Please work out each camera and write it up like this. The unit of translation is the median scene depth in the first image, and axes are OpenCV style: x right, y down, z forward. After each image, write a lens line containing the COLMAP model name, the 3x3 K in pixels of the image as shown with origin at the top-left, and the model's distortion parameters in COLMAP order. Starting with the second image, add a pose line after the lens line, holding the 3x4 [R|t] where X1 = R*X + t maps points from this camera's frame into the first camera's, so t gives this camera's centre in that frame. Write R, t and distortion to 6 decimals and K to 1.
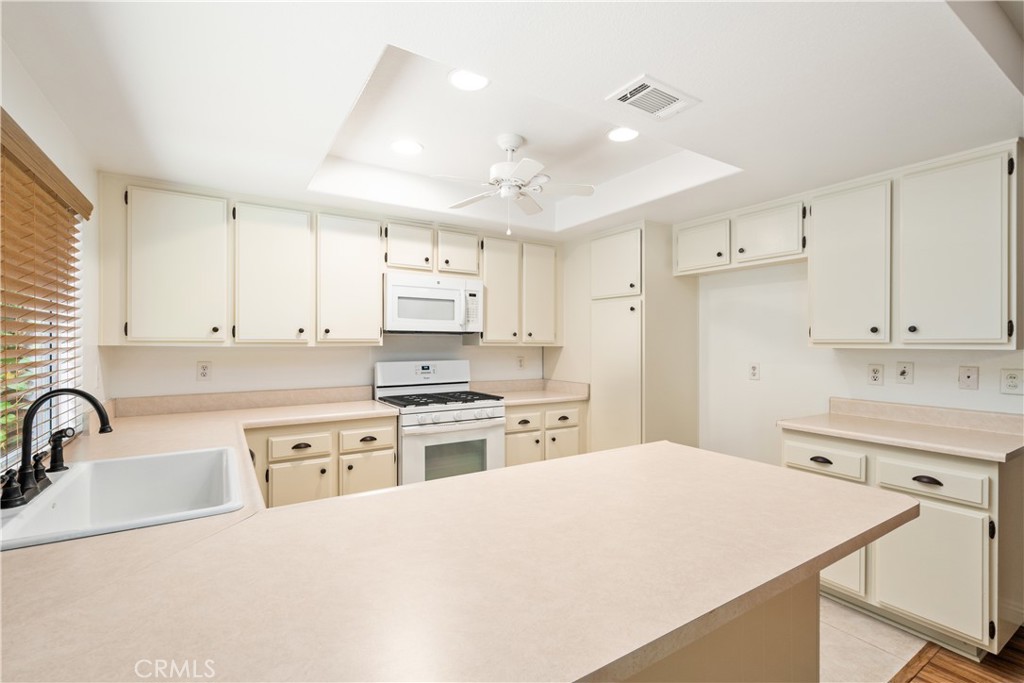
lens RADIAL K [[461.2, 0, 512.0], [0, 461.2, 341.5], [0, 0, 1]] dist [-0.001002, -0.000104]
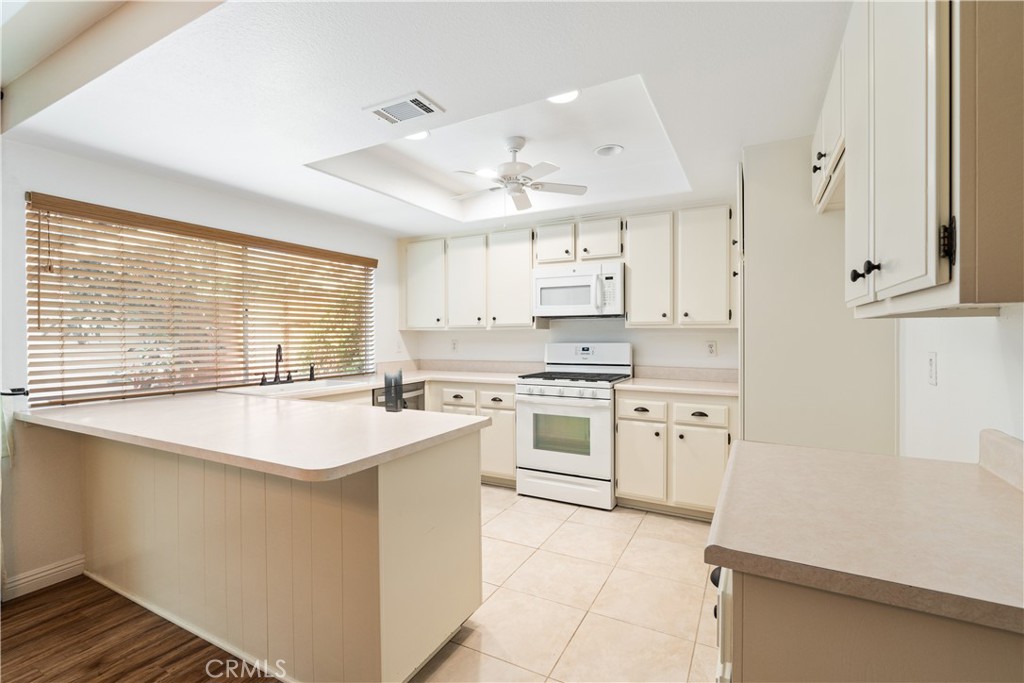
lens RADIAL K [[461.2, 0, 512.0], [0, 461.2, 341.5], [0, 0, 1]] dist [-0.001002, -0.000104]
pose [[0.495013, 0.008987, -0.868839, 0.720466], [0.009318, 0.999834, 0.015651, 0.021446], [0.868836, -0.015843, 0.494847, 0.328163]]
